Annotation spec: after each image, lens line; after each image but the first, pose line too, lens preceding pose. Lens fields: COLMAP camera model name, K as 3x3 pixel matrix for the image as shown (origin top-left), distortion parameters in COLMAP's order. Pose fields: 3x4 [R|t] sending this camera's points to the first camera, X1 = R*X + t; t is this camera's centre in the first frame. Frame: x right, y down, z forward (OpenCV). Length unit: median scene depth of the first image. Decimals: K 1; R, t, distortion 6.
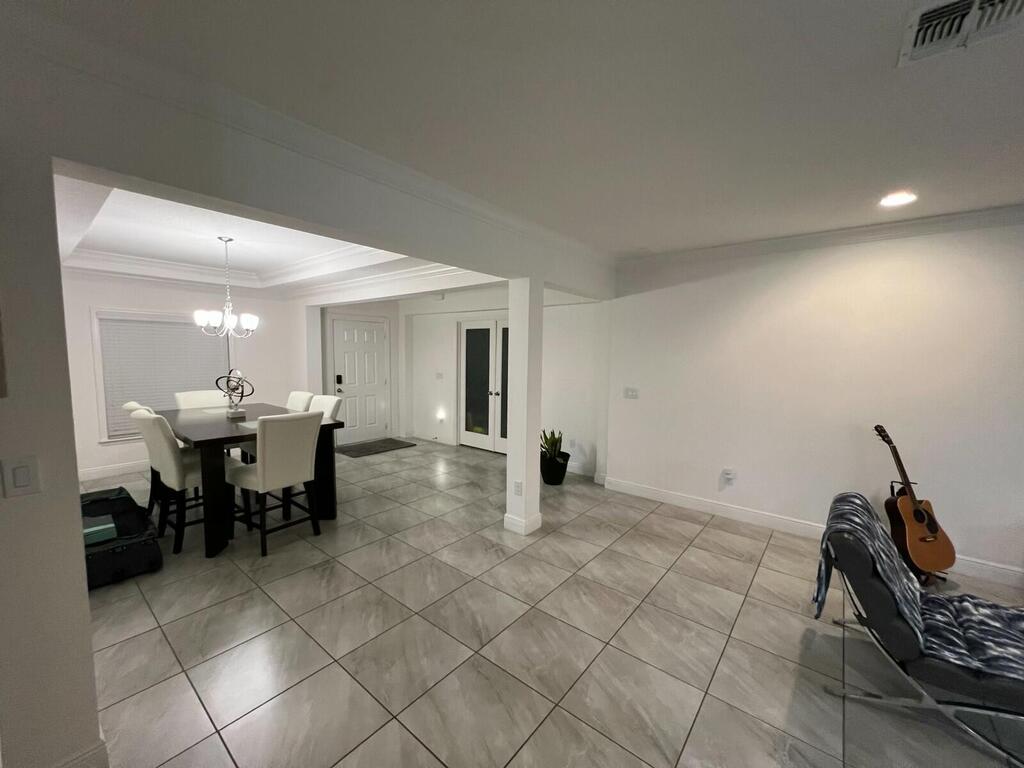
lens RADIAL K [[408.9, 0, 510.7], [0, 408.9, 388.5], [0, 0, 1]] dist [0.002045, 0.000185]
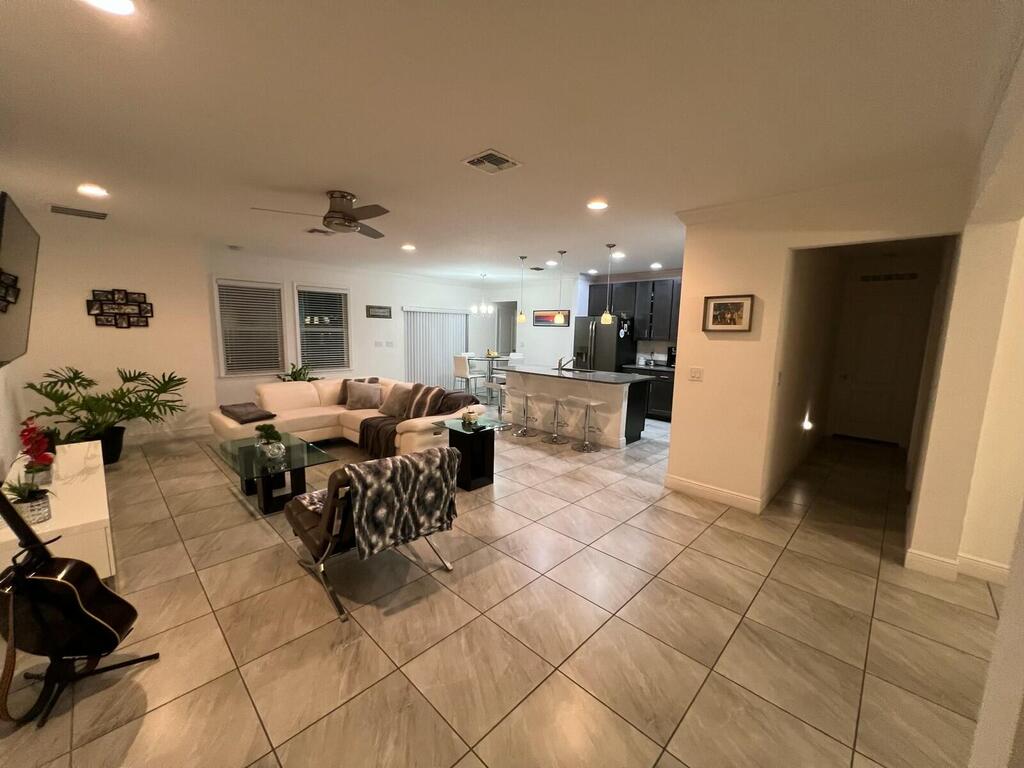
lens RADIAL K [[408.9, 0, 511.1], [0, 408.9, 386.2], [0, 0, 1]] dist [0.002045, 0.000185]
pose [[-0.995726, -0.053346, 0.075388, 0.405702], [-0.034895, 0.973106, 0.227698, -0.123161], [-0.085508, 0.224094, -0.970809, 1.716042]]
